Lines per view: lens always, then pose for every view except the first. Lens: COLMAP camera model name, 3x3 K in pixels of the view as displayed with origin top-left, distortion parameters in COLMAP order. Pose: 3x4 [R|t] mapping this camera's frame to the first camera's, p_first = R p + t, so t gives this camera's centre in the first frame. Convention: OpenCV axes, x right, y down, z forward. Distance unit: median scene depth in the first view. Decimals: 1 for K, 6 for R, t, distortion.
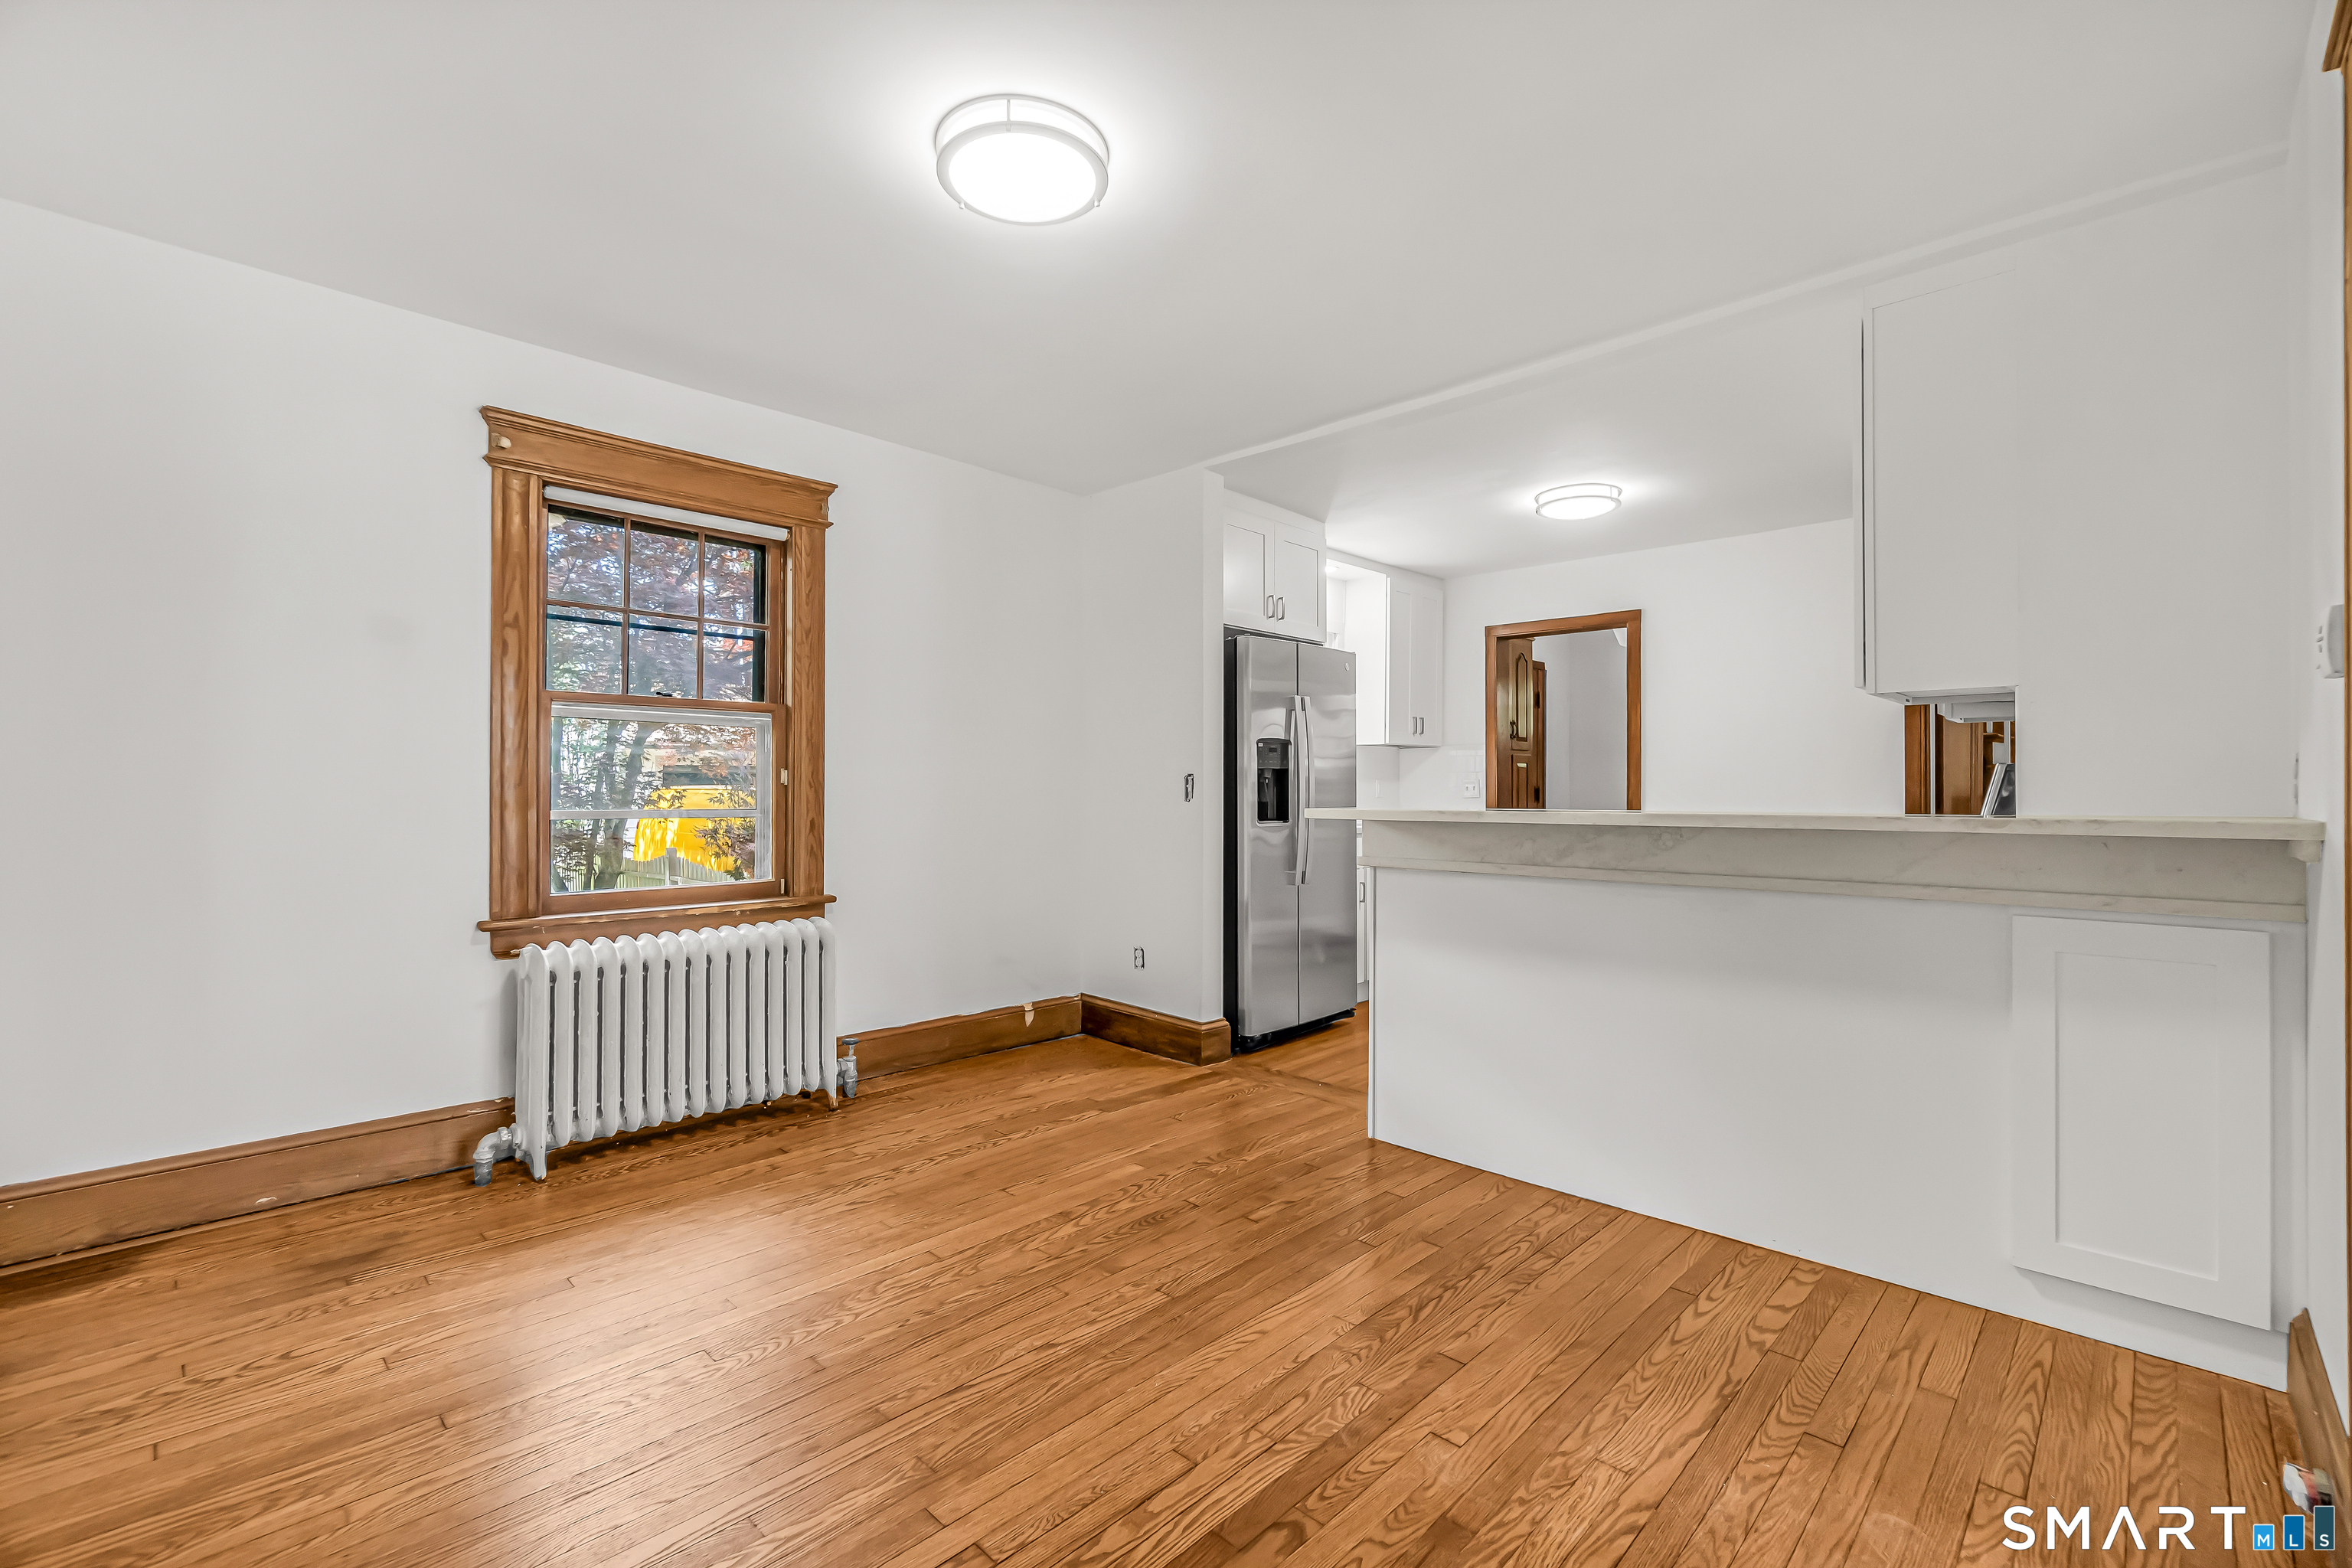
lens RADIAL K [[1023.2, 0, 1162.3], [0, 1023.2, 784.8], [0, 0, 1]] dist [-0.006673, 0.000496]
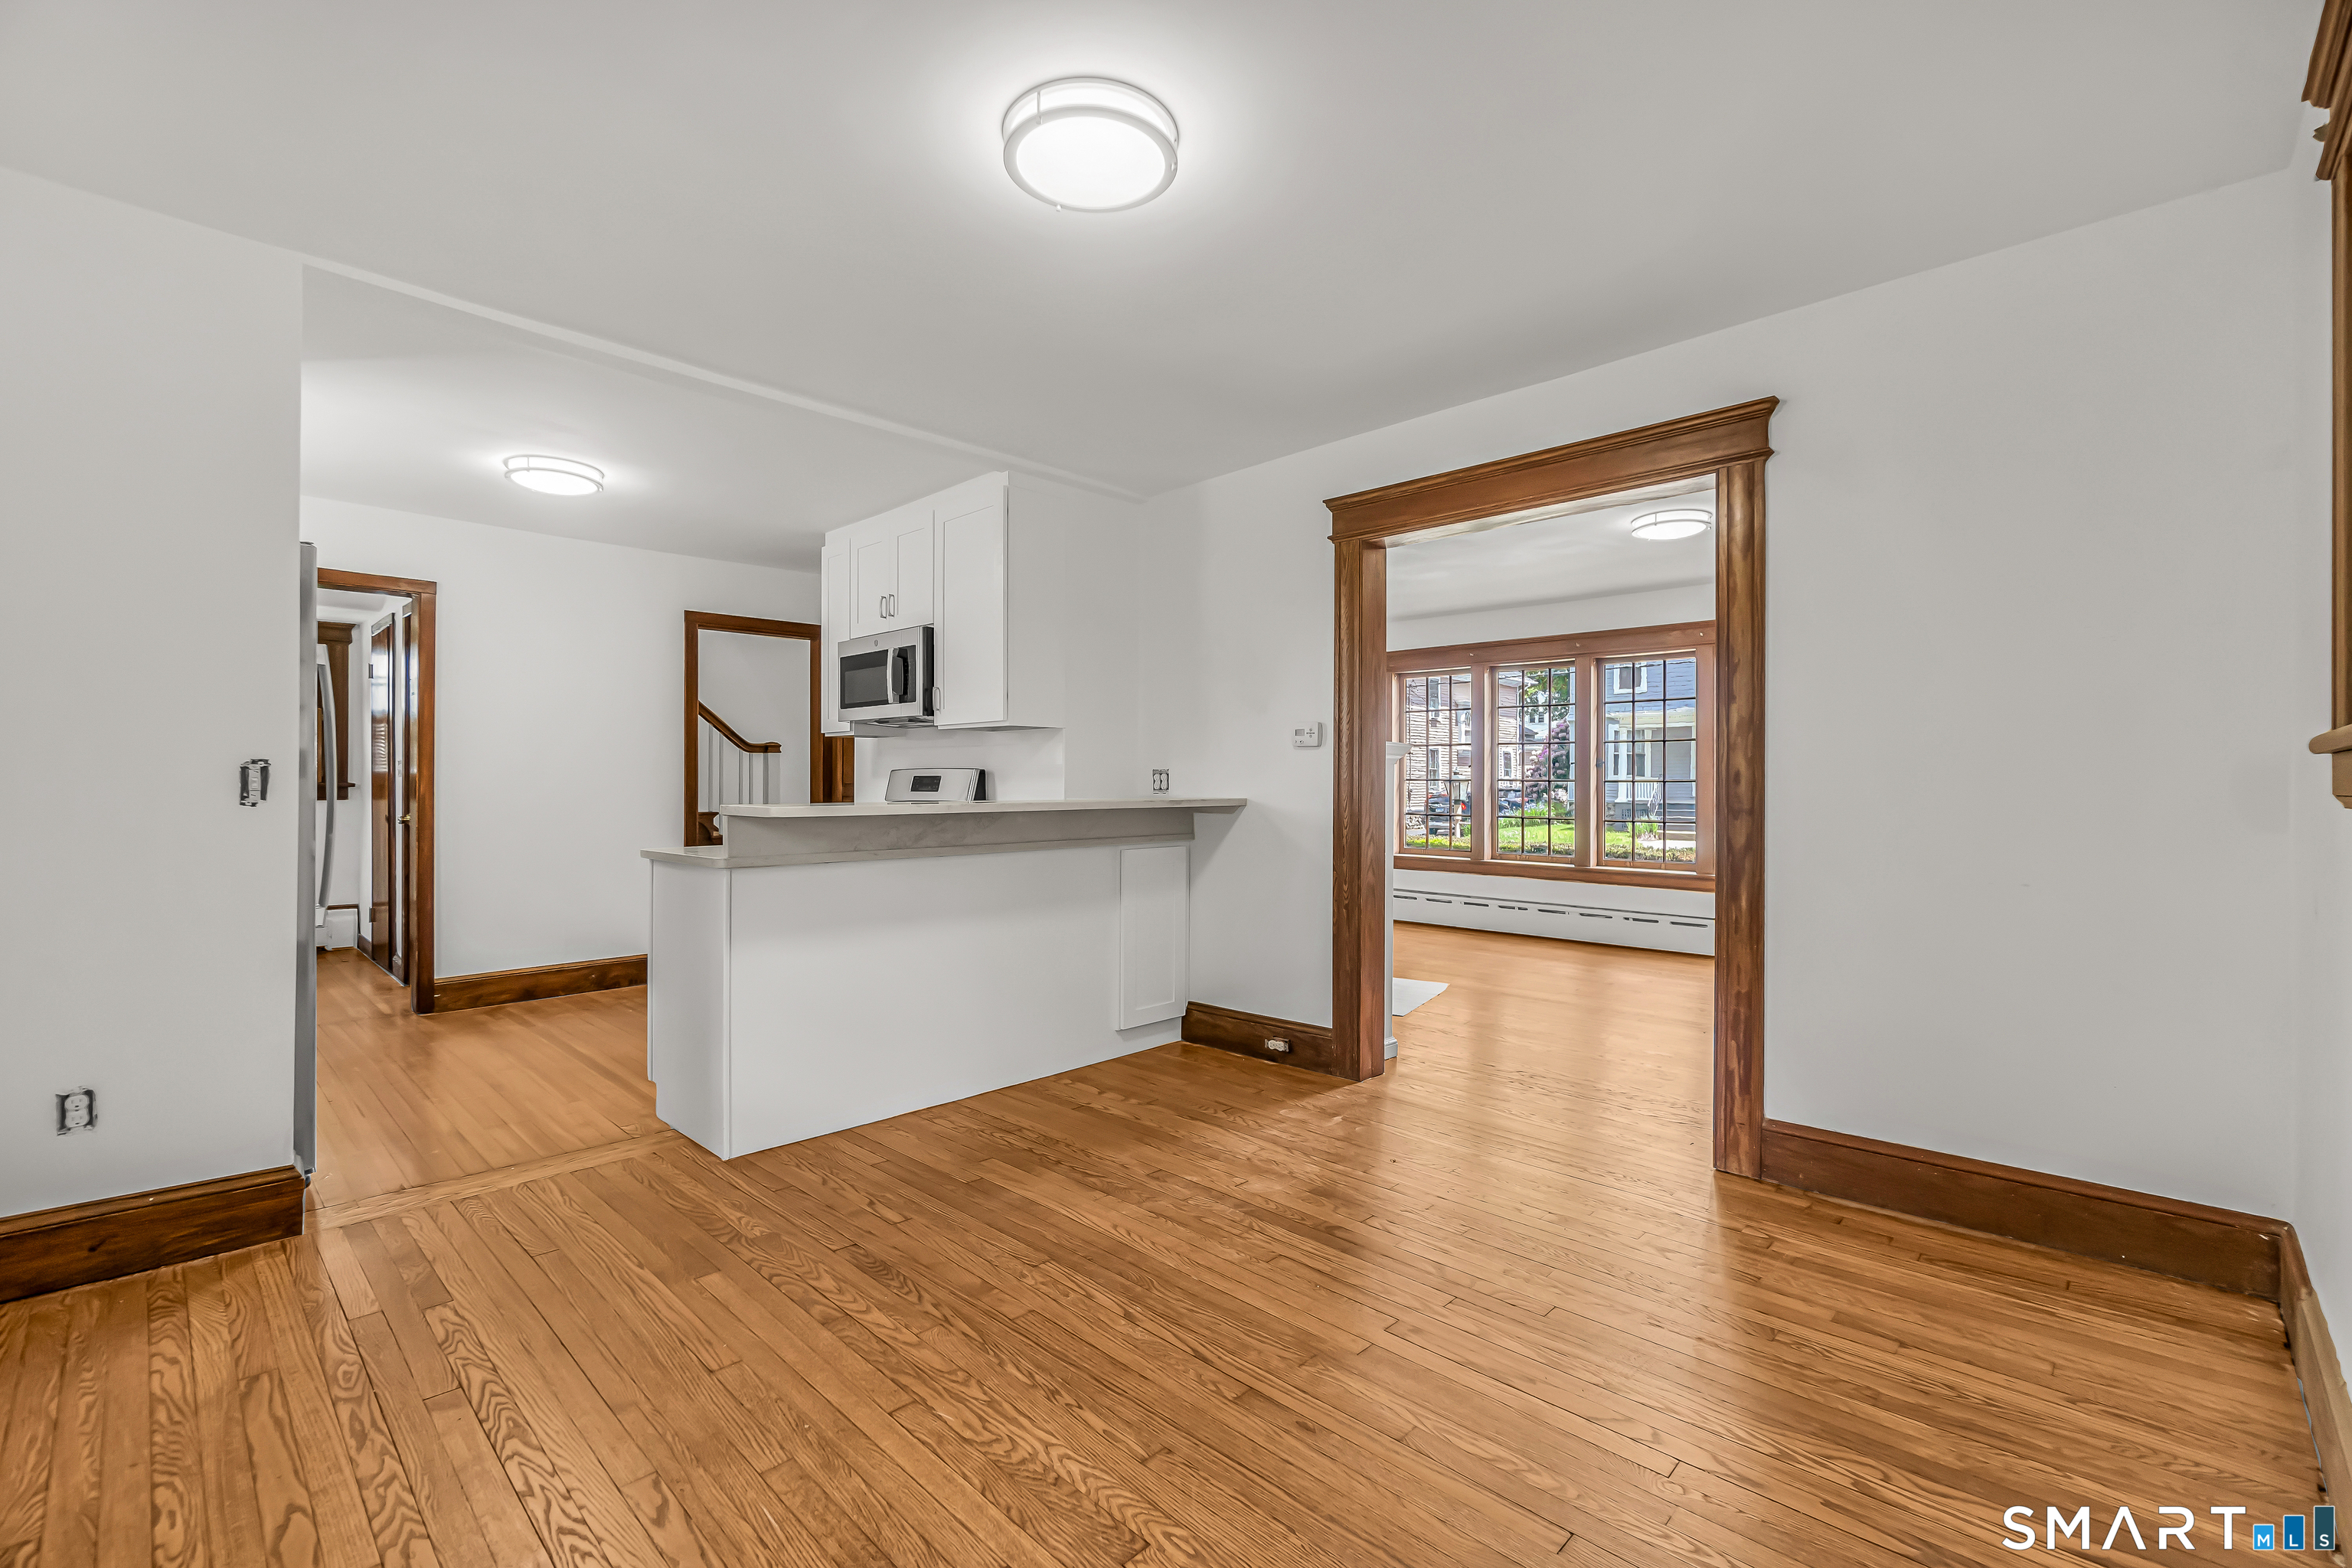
lens RADIAL K [[1023.2, 0, 1170.7], [0, 1023.2, 773.9], [0, 0, 1]] dist [-0.006673, 0.000496]
pose [[-0.007722, 0.006538, 0.999949, -1.028842], [-0.006864, 0.999955, -0.006591, -0.003896], [-0.999947, -0.006914, -0.007676, 0.850171]]
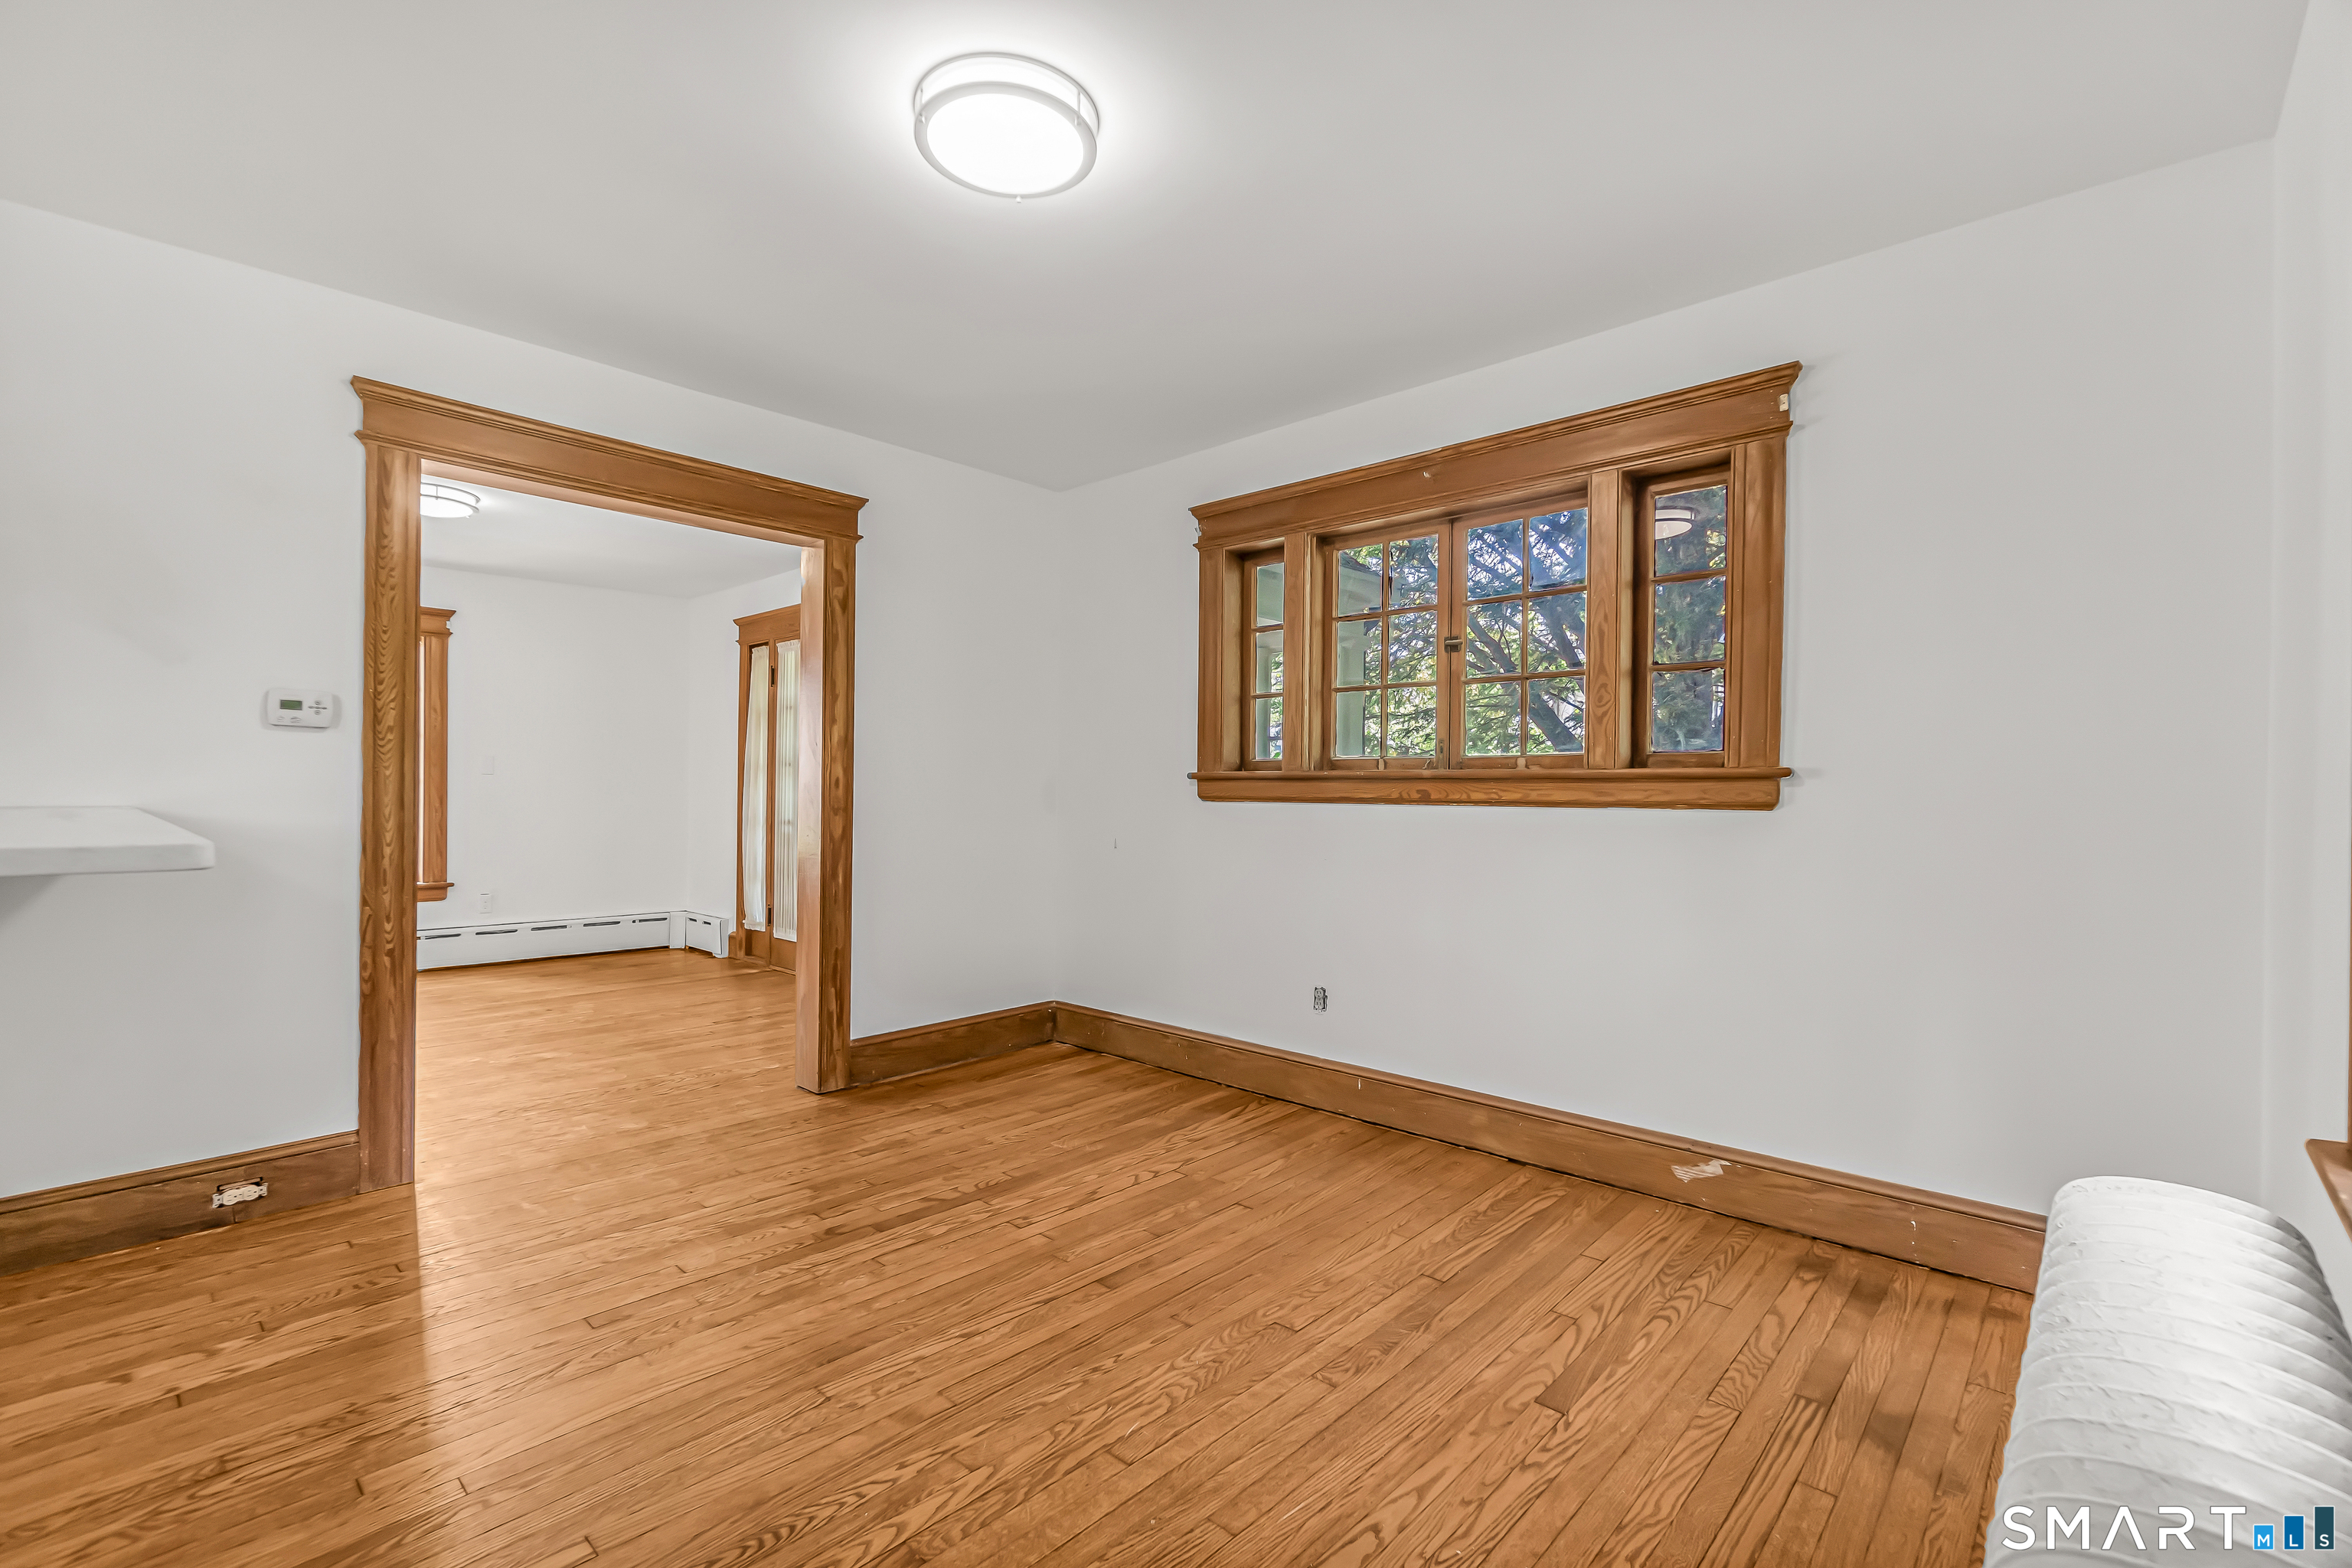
lens RADIAL K [[1023.2, 0, 1170.9], [0, 1023.2, 792.1], [0, 0, 1]] dist [-0.006673, 0.000496]
pose [[-0.999315, -0.013895, -0.034301, -0.240426], [-0.013741, 0.999894, -0.004730, 0.002822], [0.034364, -0.004256, -0.999400, 1.790901]]
